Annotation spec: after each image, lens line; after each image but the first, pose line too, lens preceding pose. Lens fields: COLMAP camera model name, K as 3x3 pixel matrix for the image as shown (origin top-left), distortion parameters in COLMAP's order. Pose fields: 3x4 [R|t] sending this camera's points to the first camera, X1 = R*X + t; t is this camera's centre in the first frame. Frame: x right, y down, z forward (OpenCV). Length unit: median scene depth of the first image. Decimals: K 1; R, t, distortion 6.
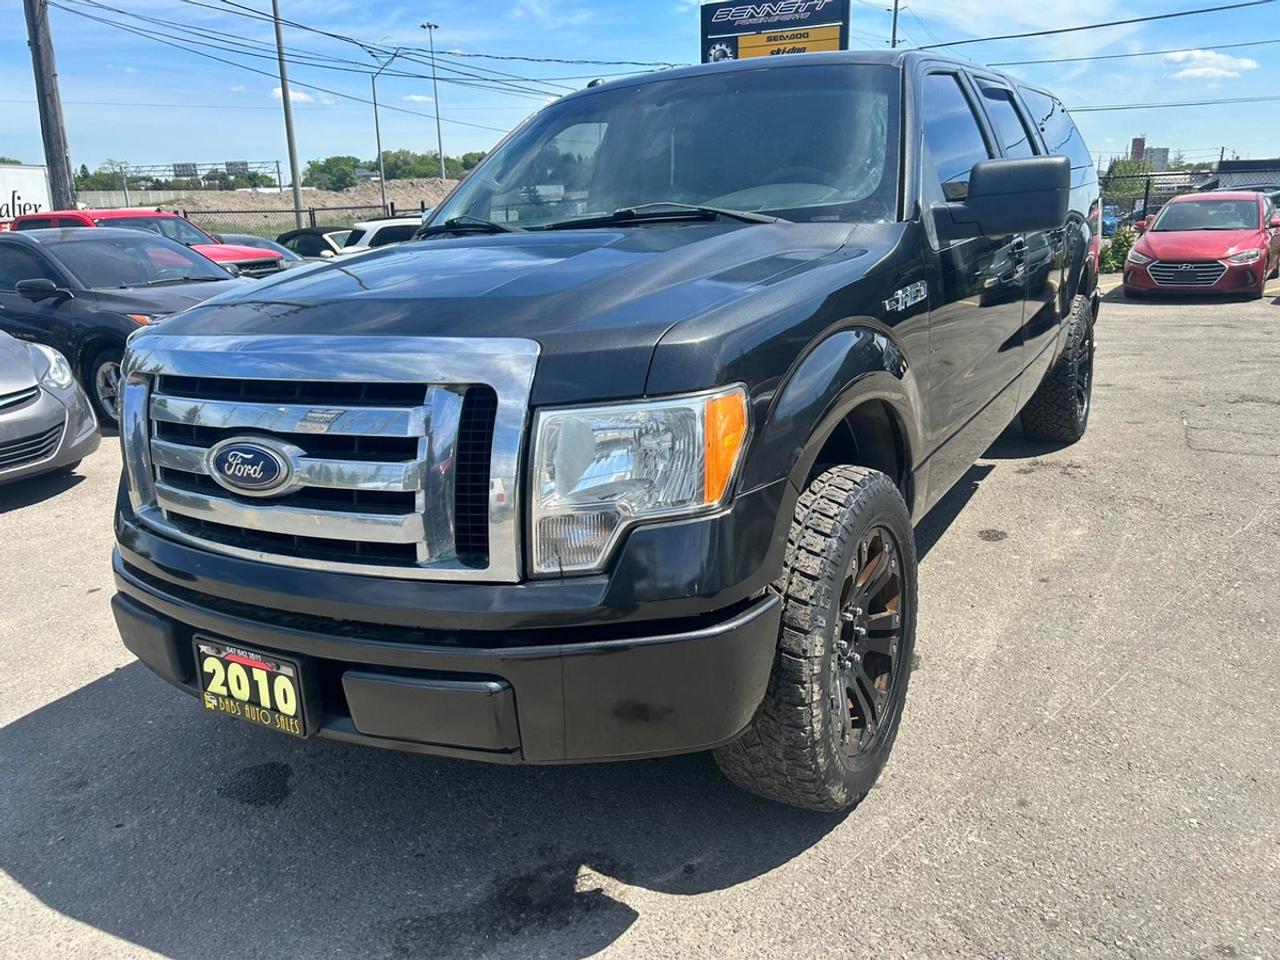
lens RADIAL K [[915.1, 0, 649.1], [0, 915.1, 492.2], [0, 0, 1]] dist [-0.010095, -0.006960]
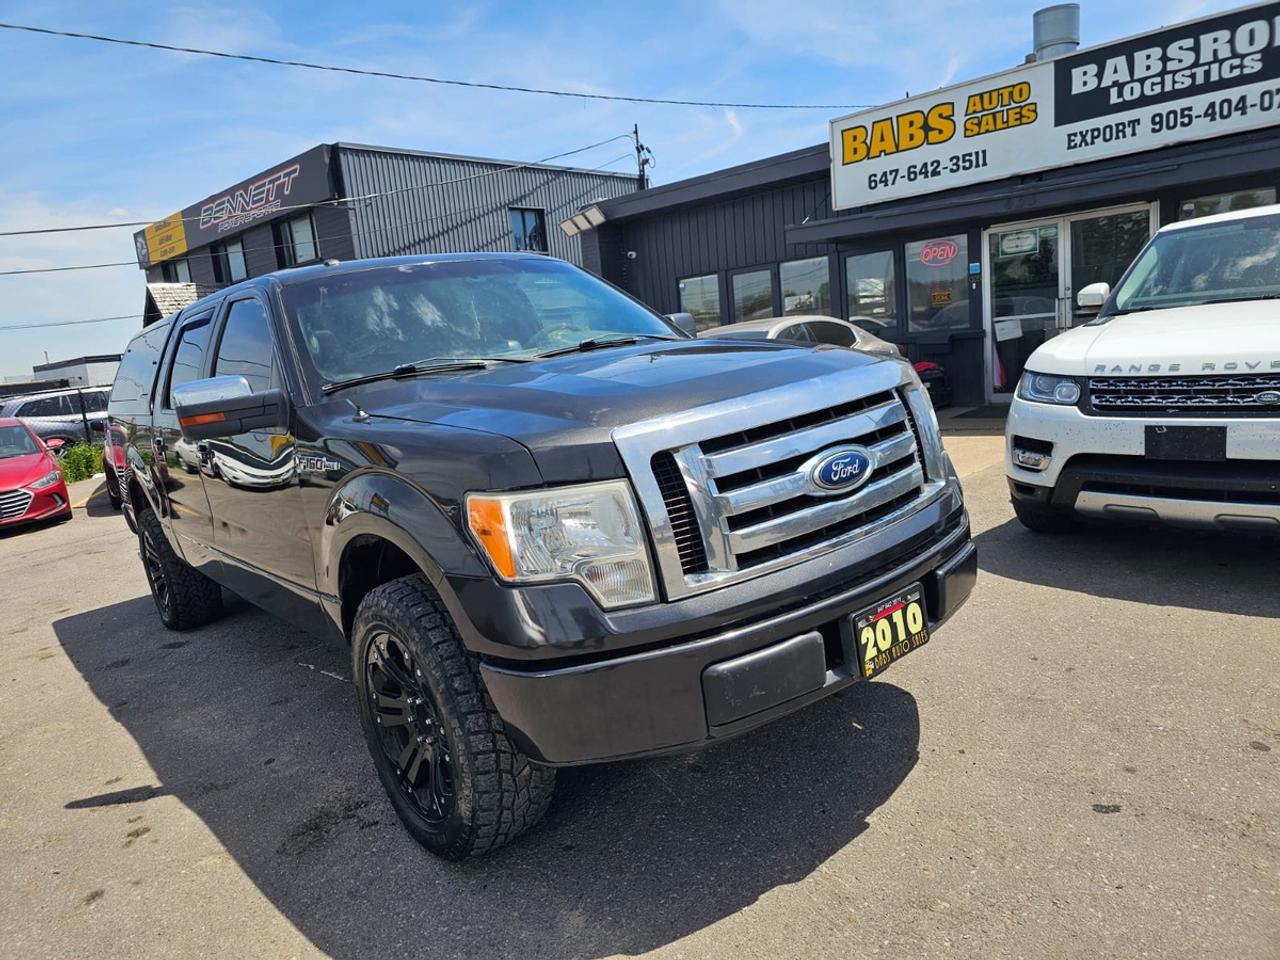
lens RADIAL K [[859.6, 0, 627.4], [0, 859.6, 477.2], [0, 0, 1]] dist [0.043558, -0.037959]
pose [[0.389718, -0.146592, 0.909192, -1.705134], [0.384710, 0.922897, -0.016101, -0.118805], [-0.836730, 0.356050, 0.416065, 0.733781]]
